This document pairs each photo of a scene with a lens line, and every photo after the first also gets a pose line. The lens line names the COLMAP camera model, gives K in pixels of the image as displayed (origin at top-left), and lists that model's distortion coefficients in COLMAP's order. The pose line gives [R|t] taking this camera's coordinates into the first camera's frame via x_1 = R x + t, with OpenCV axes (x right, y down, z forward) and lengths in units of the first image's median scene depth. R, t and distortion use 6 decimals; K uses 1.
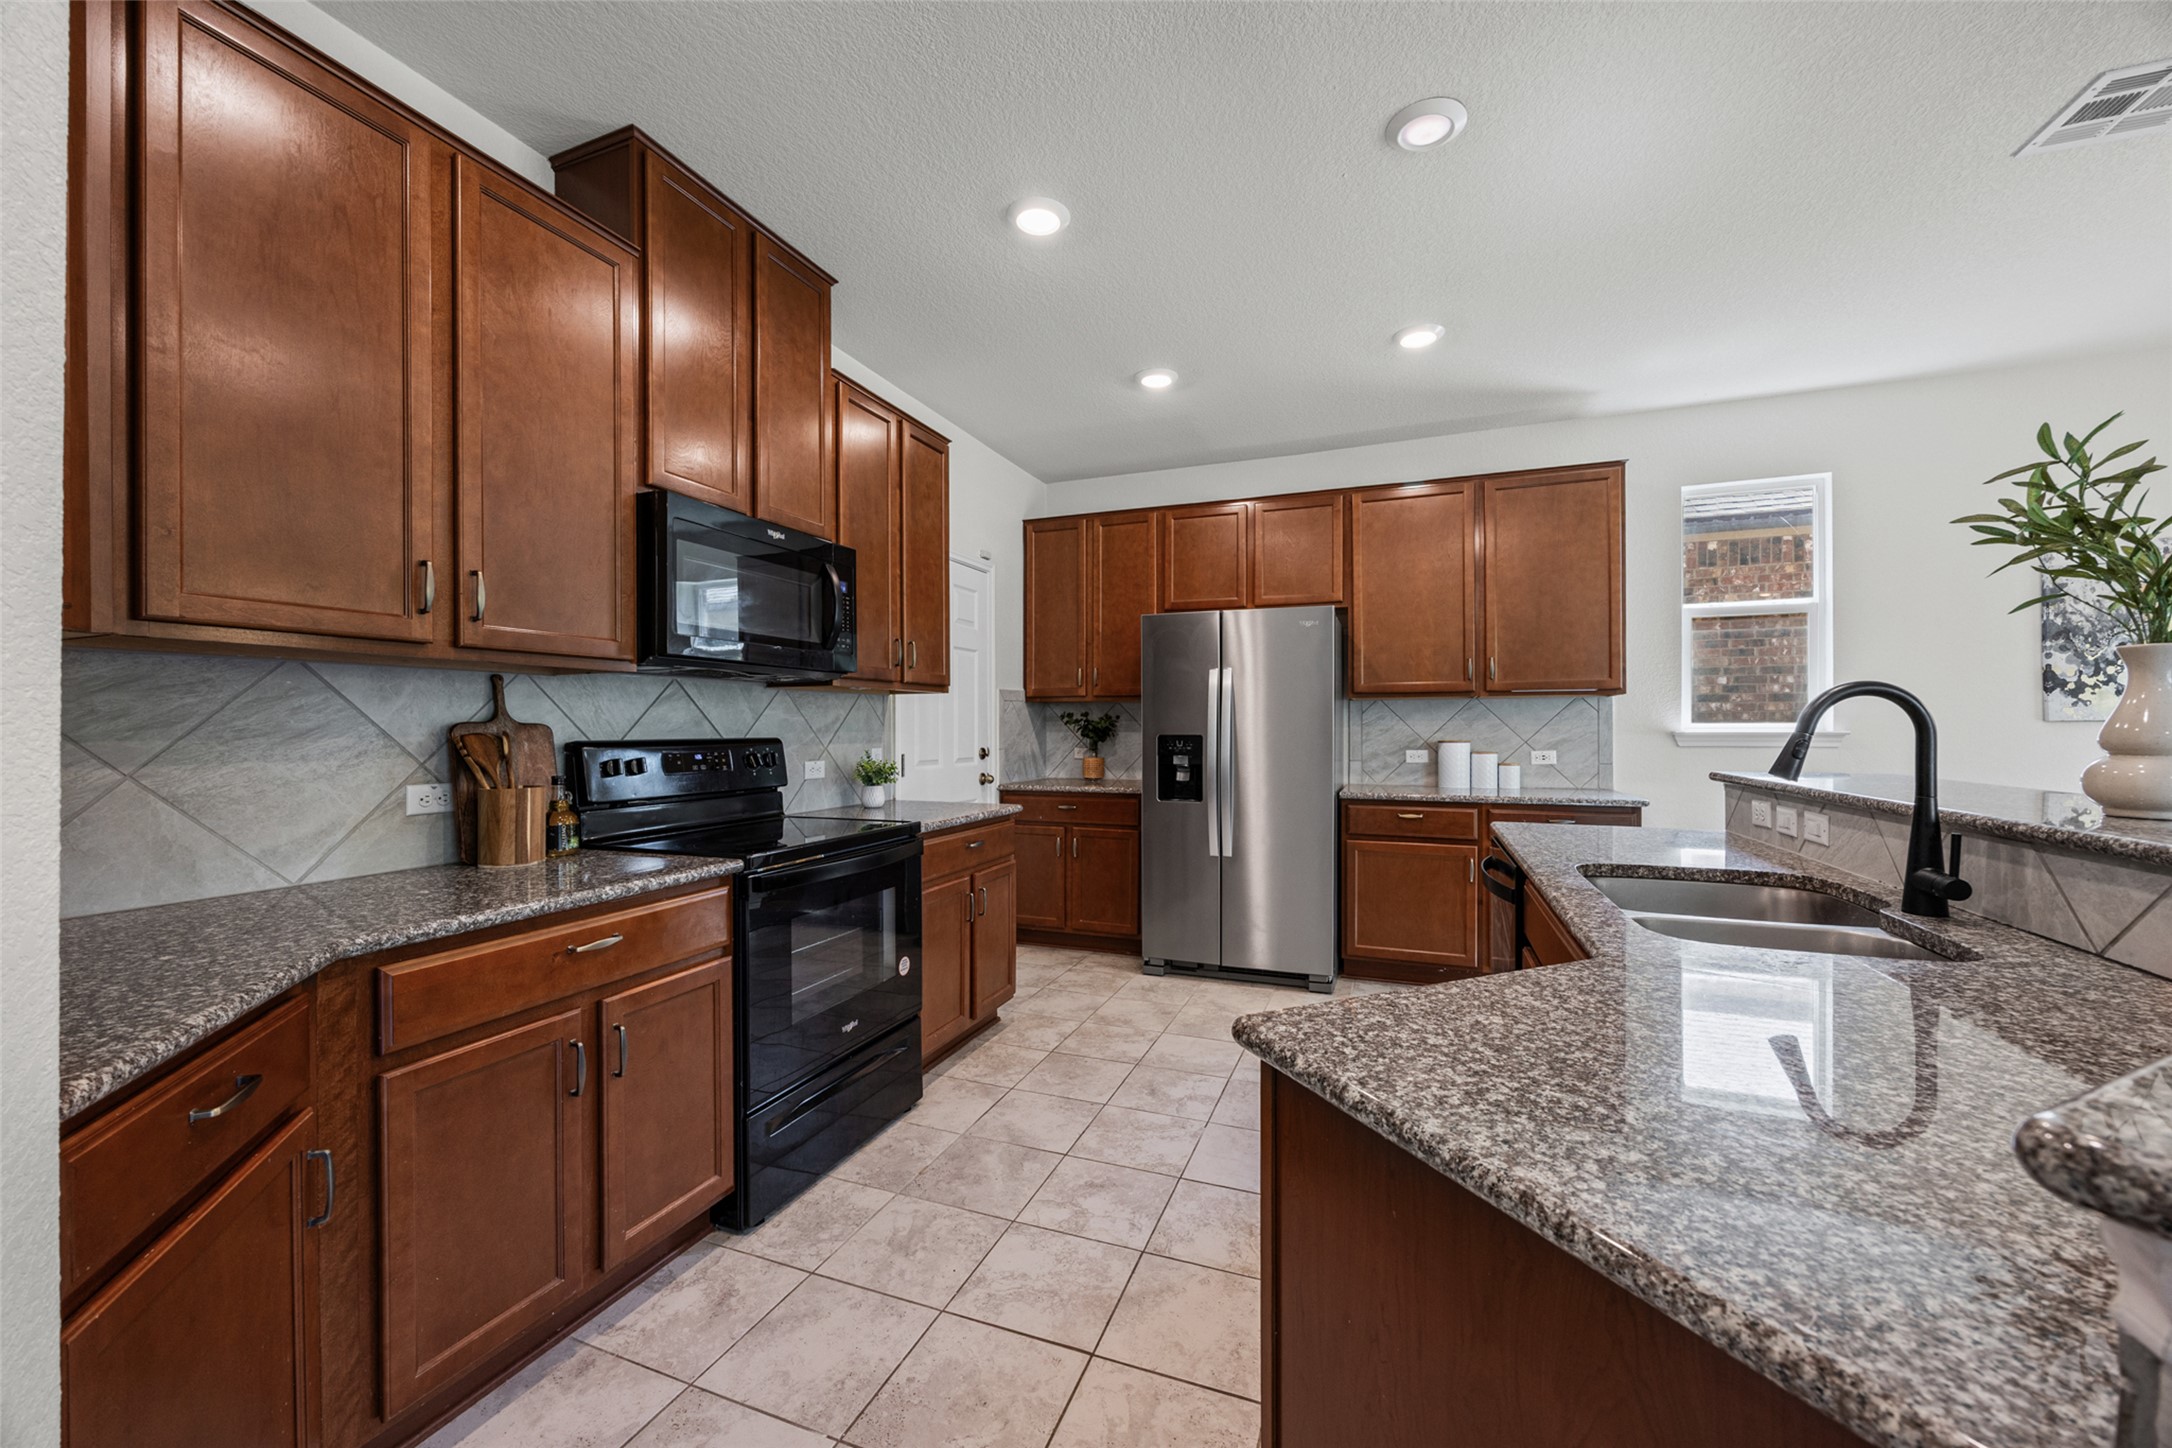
lens RADIAL K [[831.1, 0, 1092.2], [0, 831.1, 723.1], [0, 0, 1]] dist [-0.000627, 0.000028]
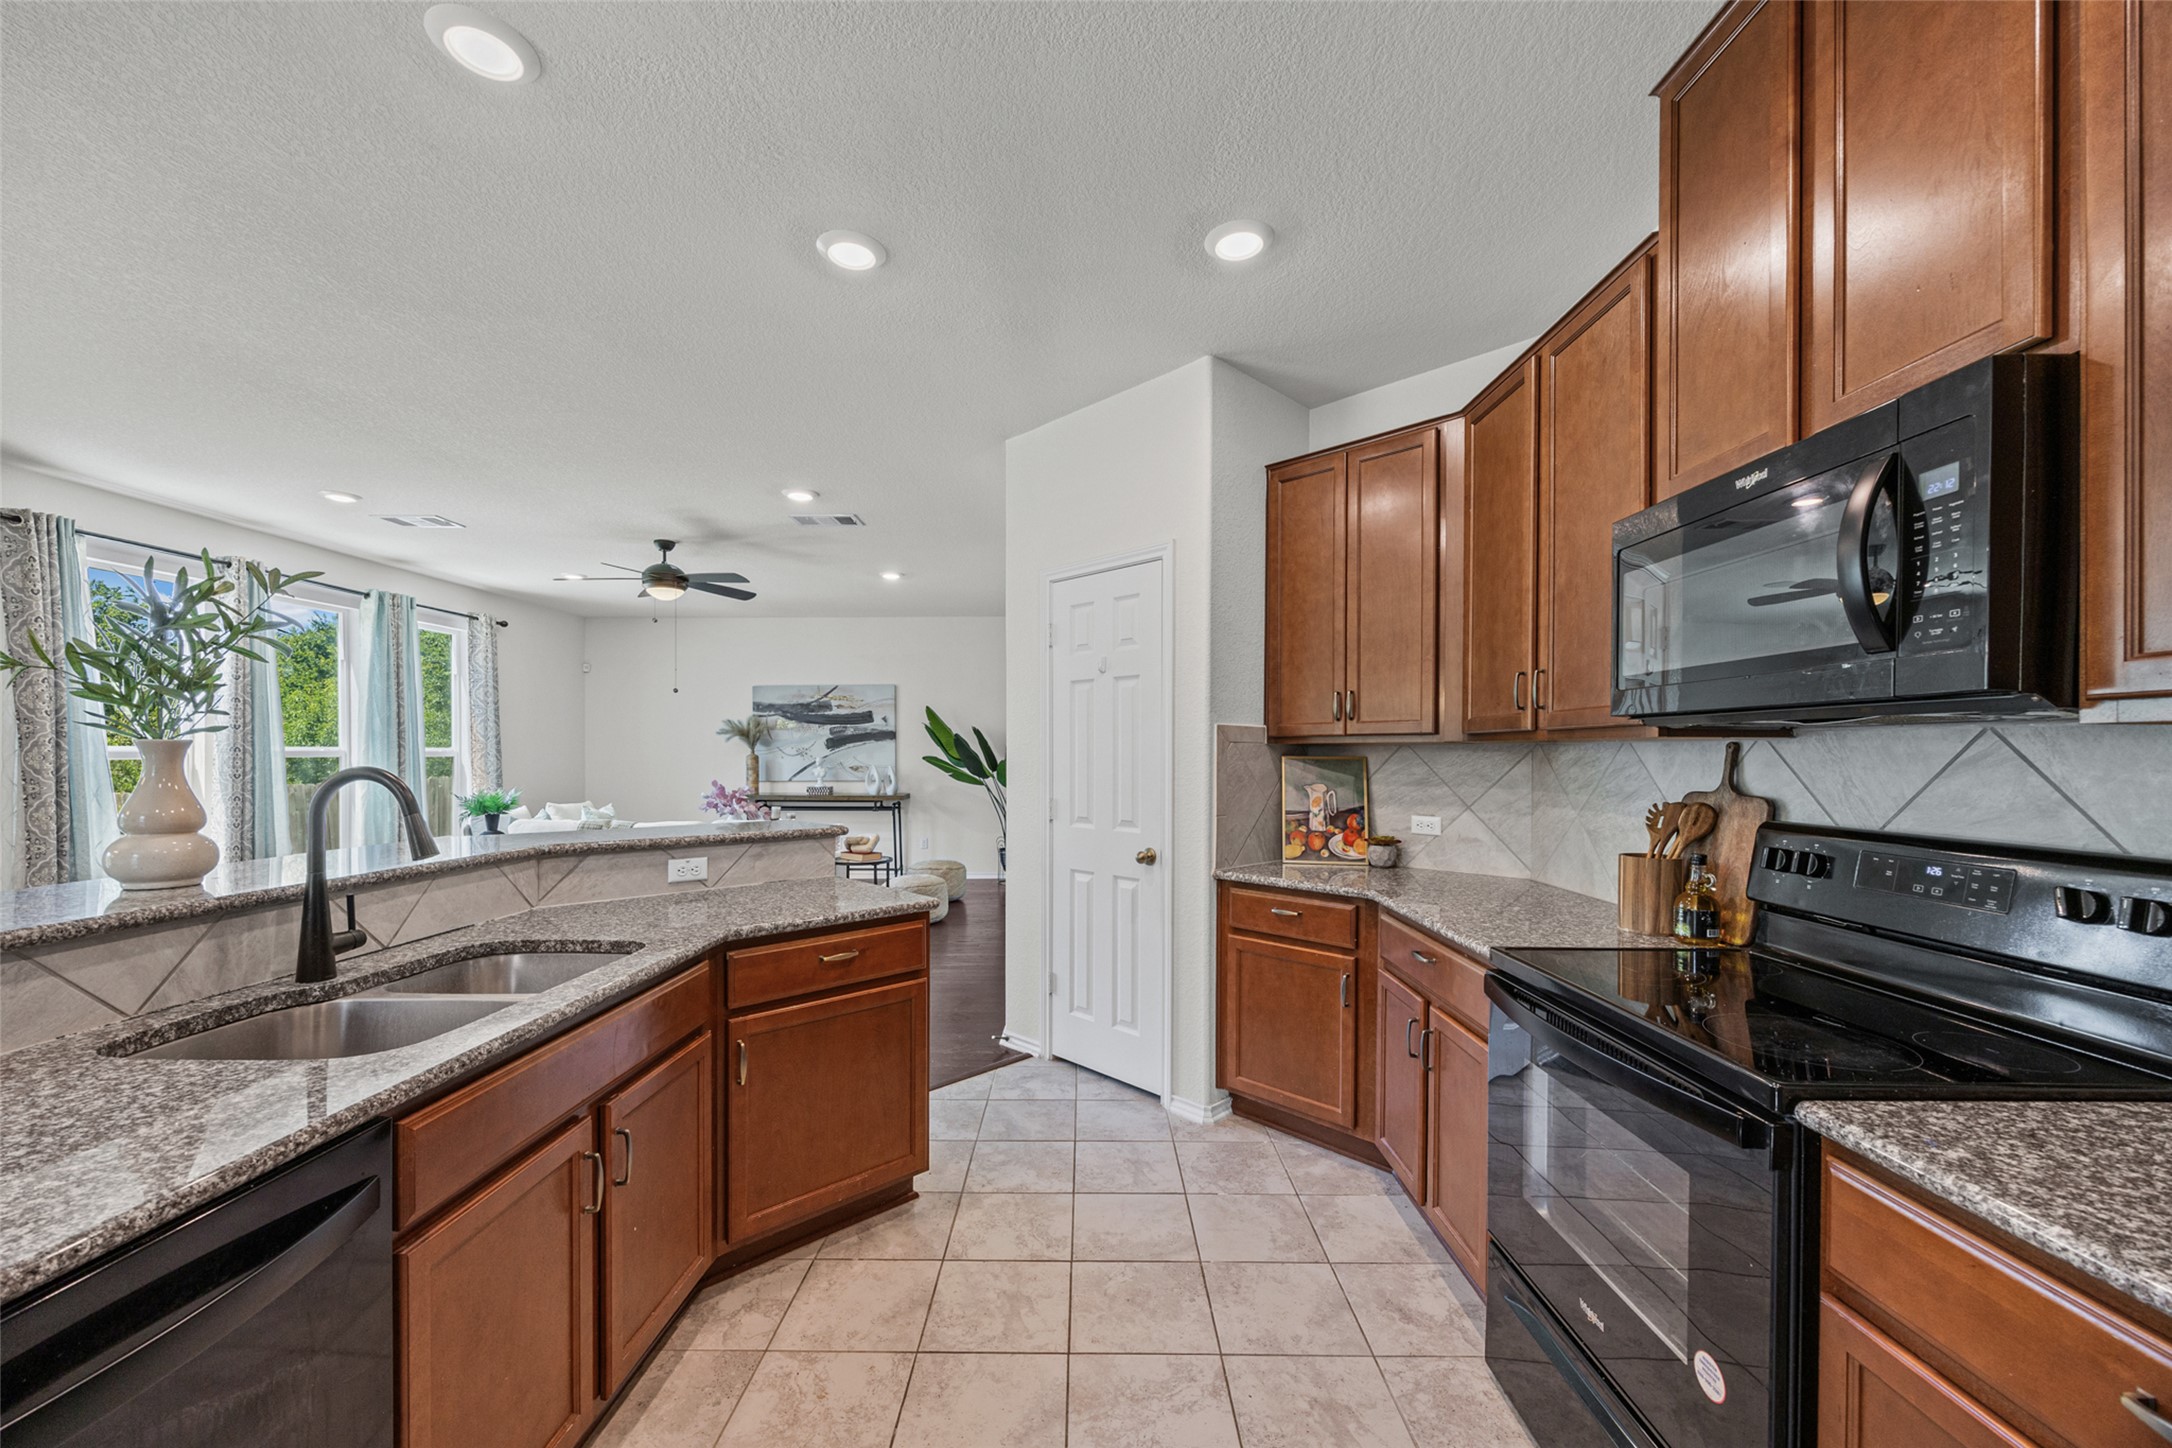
lens RADIAL K [[831.1, 0, 1069.0], [0, 831.1, 755.3], [0, 0, 1]] dist [-0.000627, 0.000028]
pose [[-0.940667, 0.001475, -0.339327, 0.177881], [0.001482, 0.999999, 0.000237, -0.026541], [0.339327, -0.000280, -0.940669, 0.957527]]
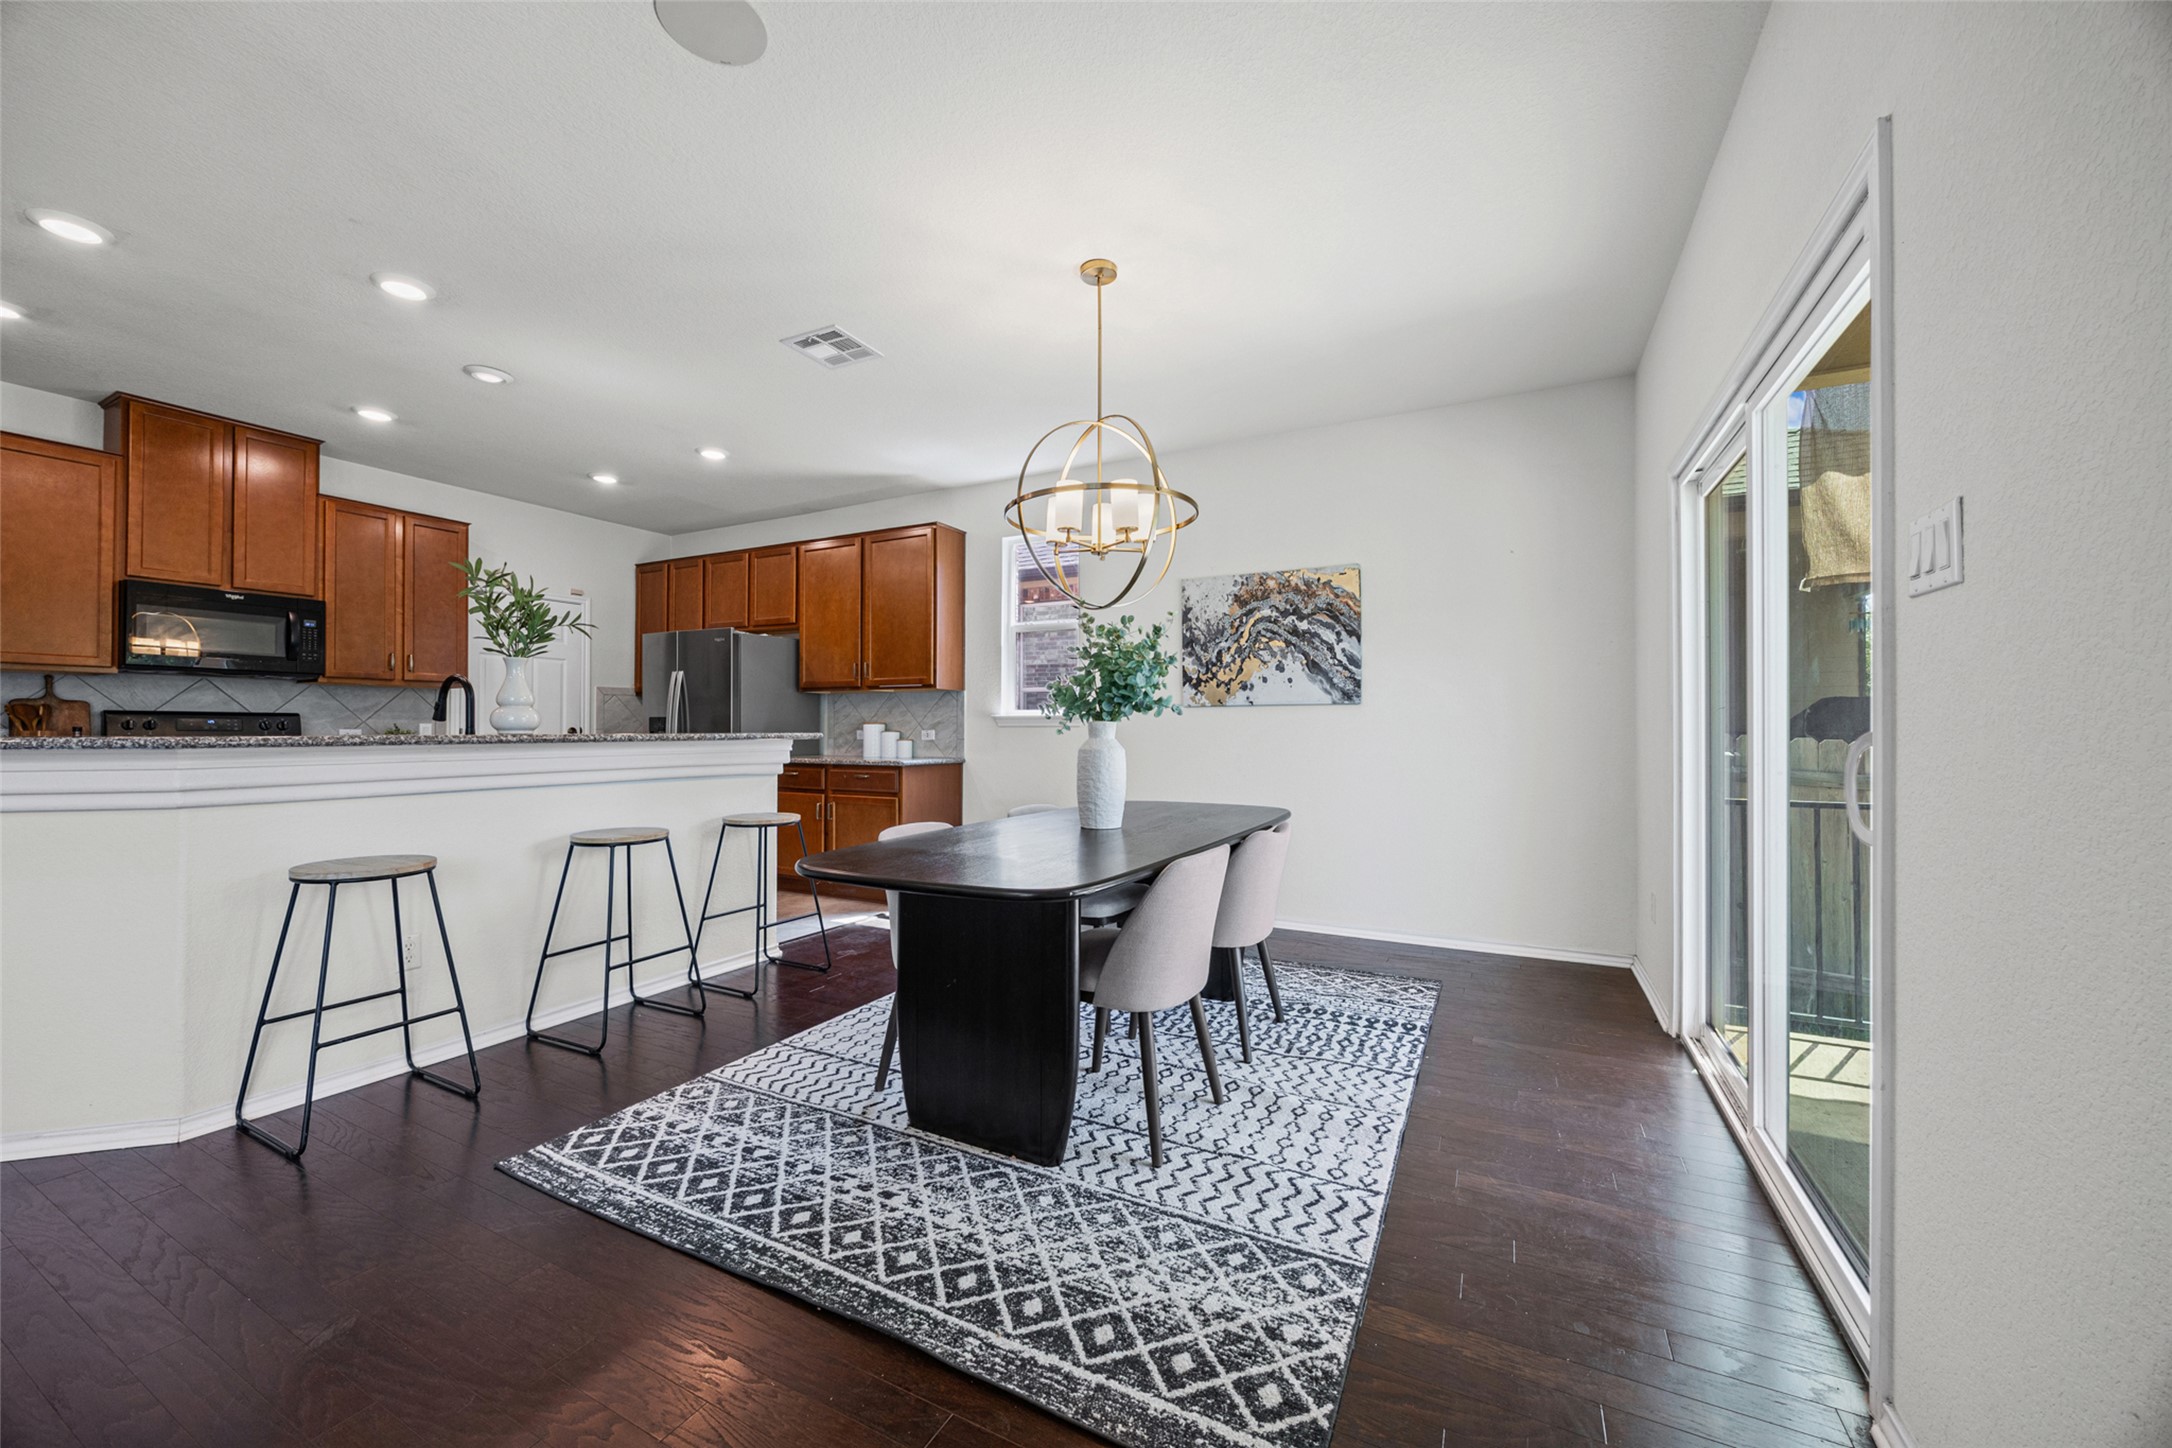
lens RADIAL K [[831.1, 0, 1085.1], [0, 831.1, 728.9], [0, 0, 1]] dist [-0.000627, 0.000028]
pose [[0.993732, 0.004213, -0.111713, 1.149720], [-0.004012, 0.999990, 0.002025, 0.033189], [0.111720, -0.001564, 0.993738, -0.404483]]
